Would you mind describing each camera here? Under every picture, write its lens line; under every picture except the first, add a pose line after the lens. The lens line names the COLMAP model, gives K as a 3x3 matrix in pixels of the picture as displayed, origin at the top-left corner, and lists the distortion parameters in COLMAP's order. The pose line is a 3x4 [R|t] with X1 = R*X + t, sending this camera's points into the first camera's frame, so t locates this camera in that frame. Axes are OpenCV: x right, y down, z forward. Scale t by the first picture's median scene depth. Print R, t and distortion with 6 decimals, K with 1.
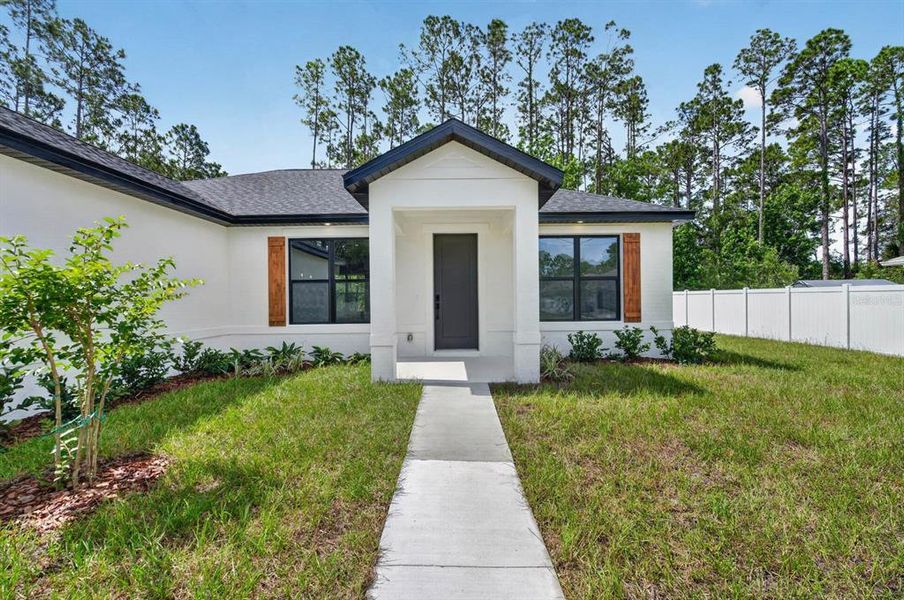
lens RADIAL K [[397.9, 0, 456.6], [0, 397.9, 302.7], [0, 0, 1]] dist [-0.012602, 0.008861]
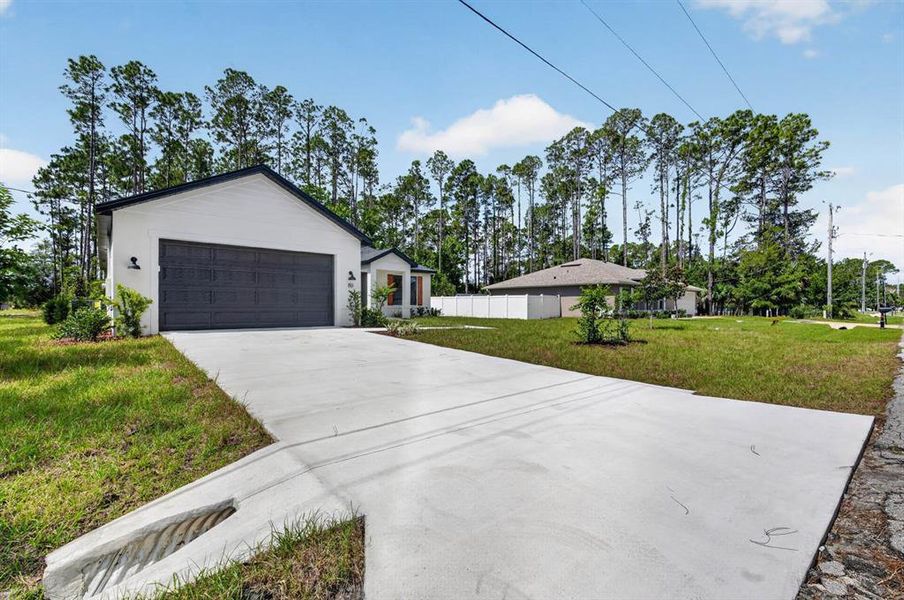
lens RADIAL K [[397.9, 0, 446.0], [0, 397.9, 305.7], [0, 0, 1]] dist [-0.012602, 0.008861]
pose [[0.765815, 0.014559, 0.642896, -0.341641], [-0.008487, 0.999885, -0.012533, 0.021620], [-0.643005, 0.004142, 0.765851, -0.367145]]
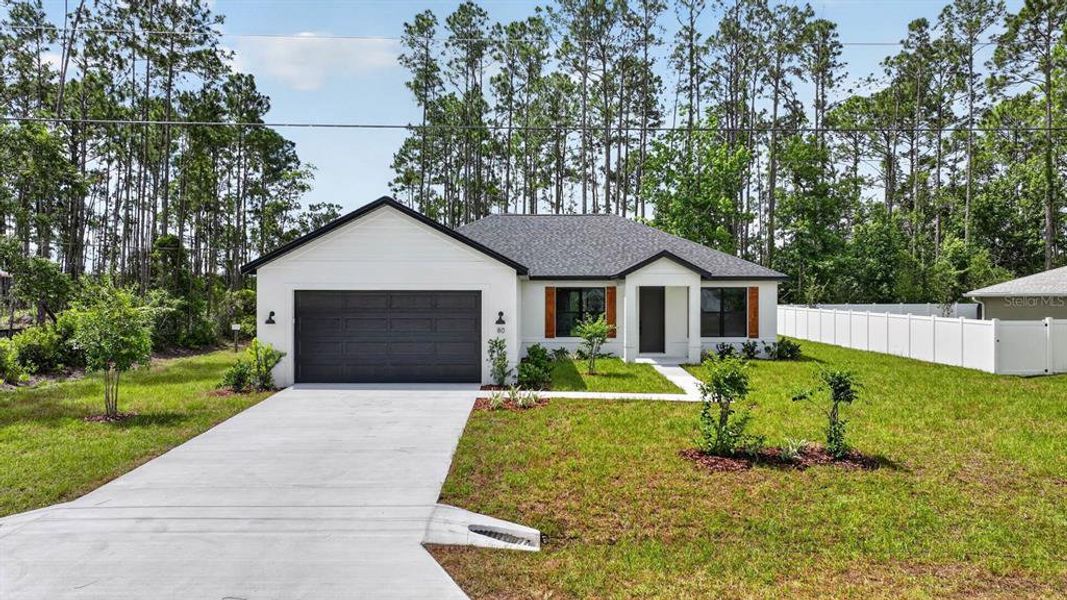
lens RADIAL K [[732.0, 0, 537.1], [0, 732.0, 292.6], [0, 0, 1]] dist [0.006277, -0.000896]
pose [[0.999887, 0.012745, -0.007934, -0.121312], [-0.012784, 0.999906, -0.004895, -0.030578], [0.007871, 0.004995, 0.999957, -0.556864]]
